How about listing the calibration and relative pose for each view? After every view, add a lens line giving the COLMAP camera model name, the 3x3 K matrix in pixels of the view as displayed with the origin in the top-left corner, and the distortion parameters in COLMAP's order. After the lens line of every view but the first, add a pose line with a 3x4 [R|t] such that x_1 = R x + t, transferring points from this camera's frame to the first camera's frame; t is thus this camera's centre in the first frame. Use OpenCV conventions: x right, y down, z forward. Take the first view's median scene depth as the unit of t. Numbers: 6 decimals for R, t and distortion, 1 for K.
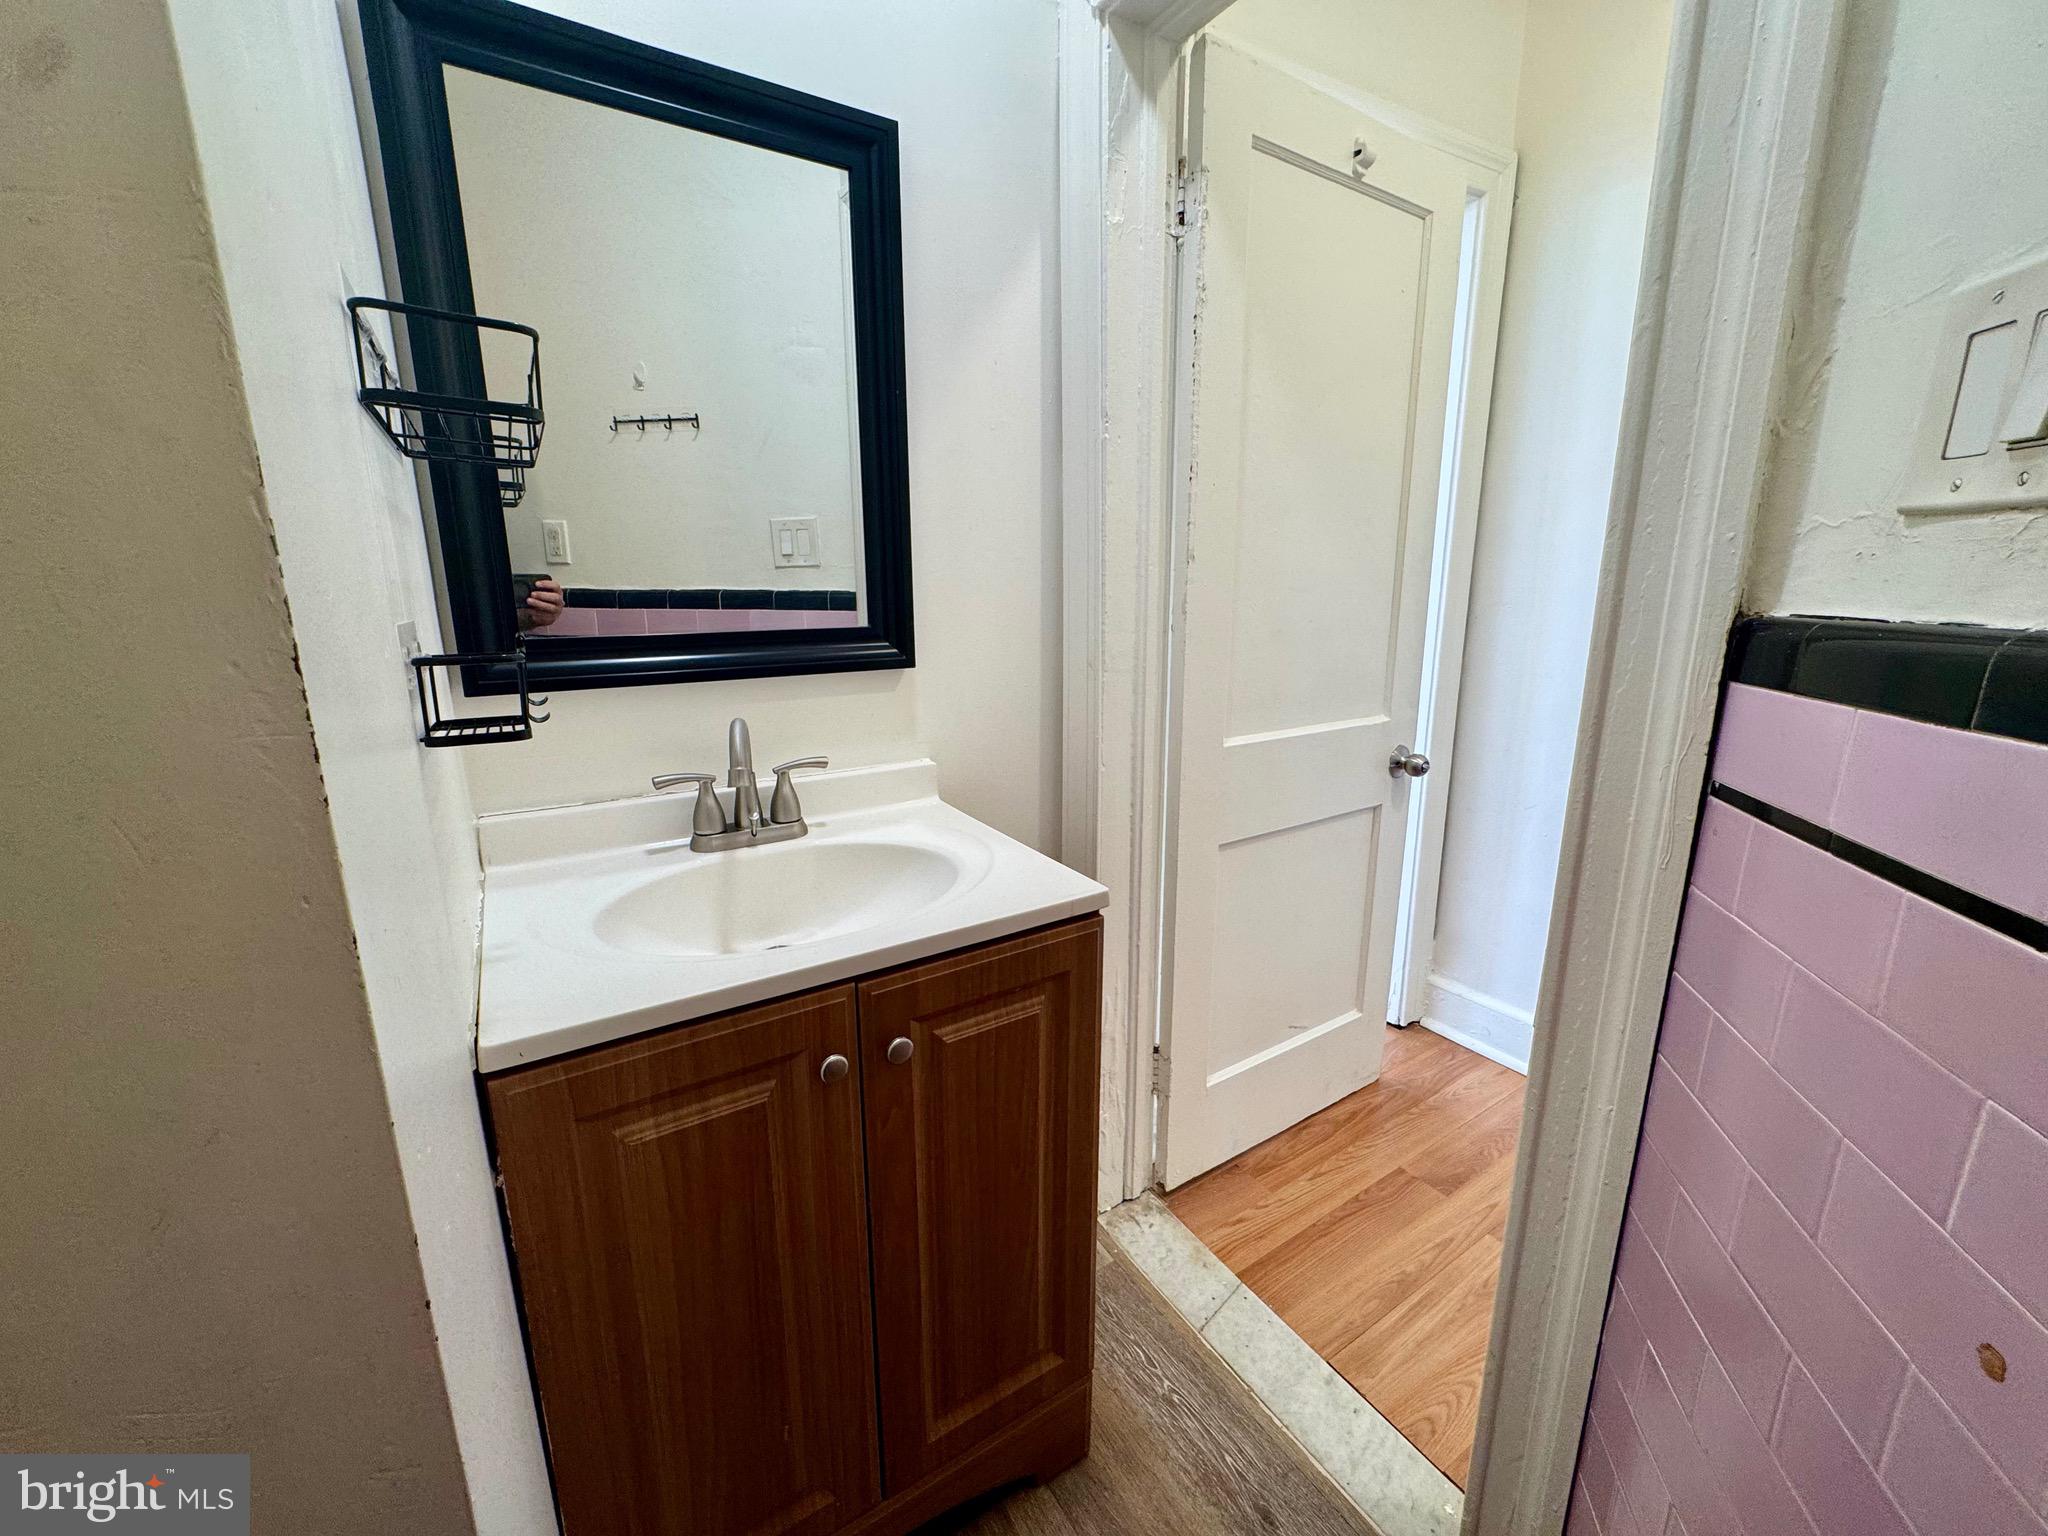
lens RADIAL K [[811.3, 0, 1025.2], [0, 811.3, 767.1], [0, 0, 1]] dist [-0.001578, -0.000004]
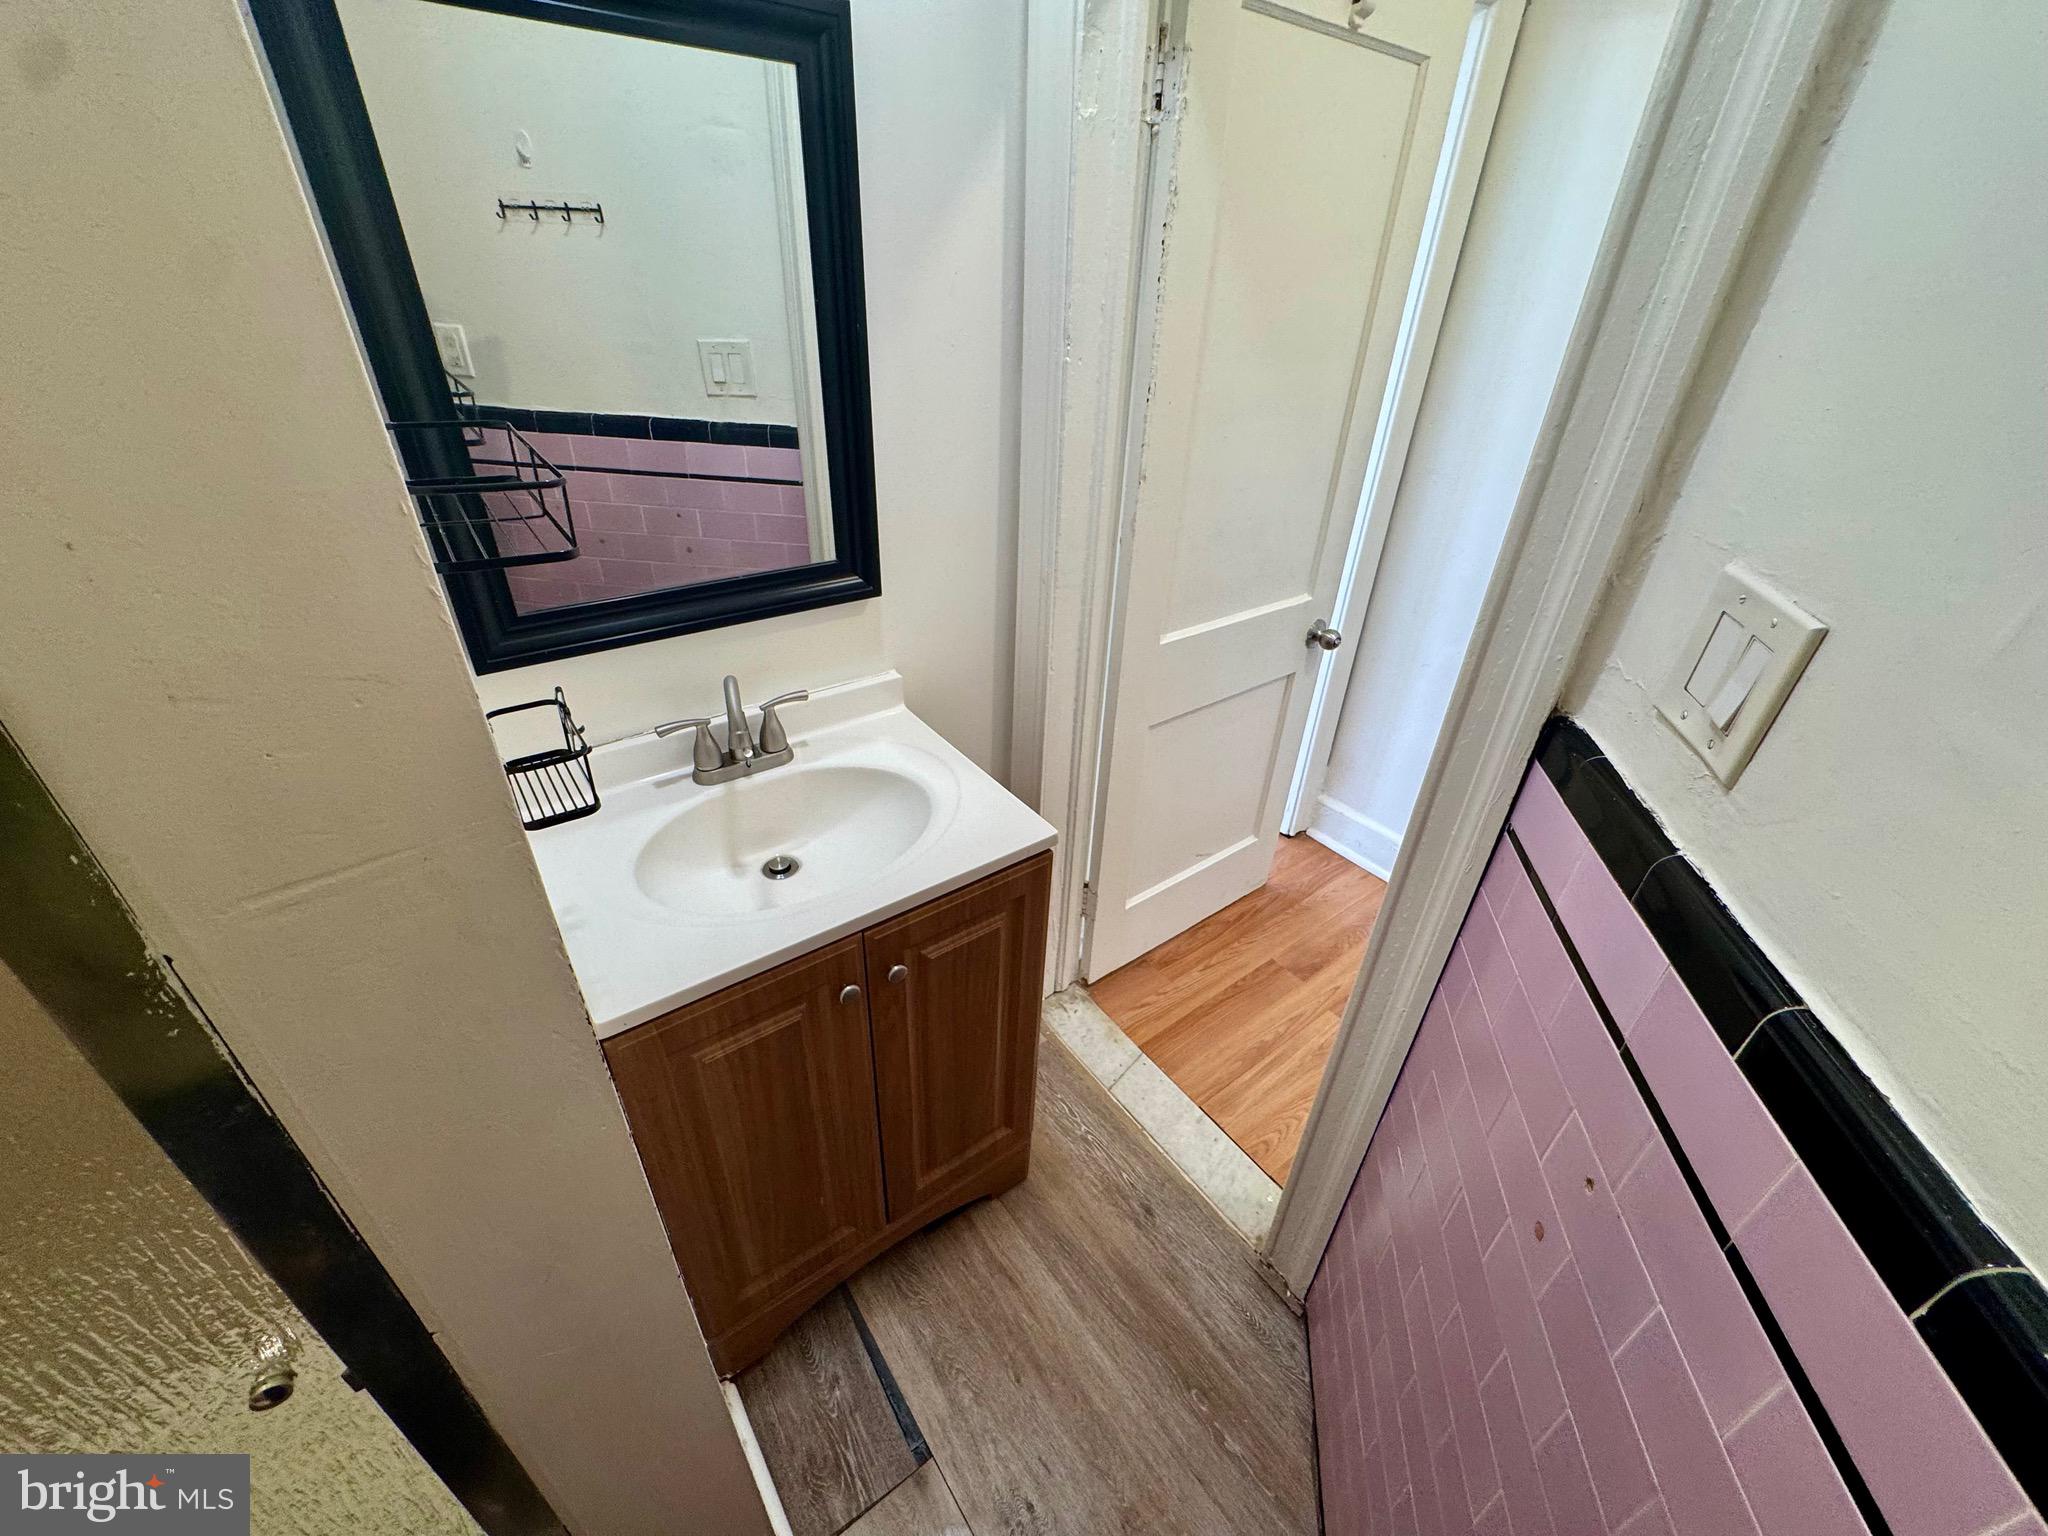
lens RADIAL K [[811.3, 0, 1025.2], [0, 811.3, 764.4], [0, 0, 1]] dist [-0.001578, -0.000004]
pose [[0.996419, -0.003211, 0.084493, -0.037885], [-0.023767, 0.948355, 0.316320, -0.252795], [-0.081145, -0.317195, 0.944882, -0.095013]]
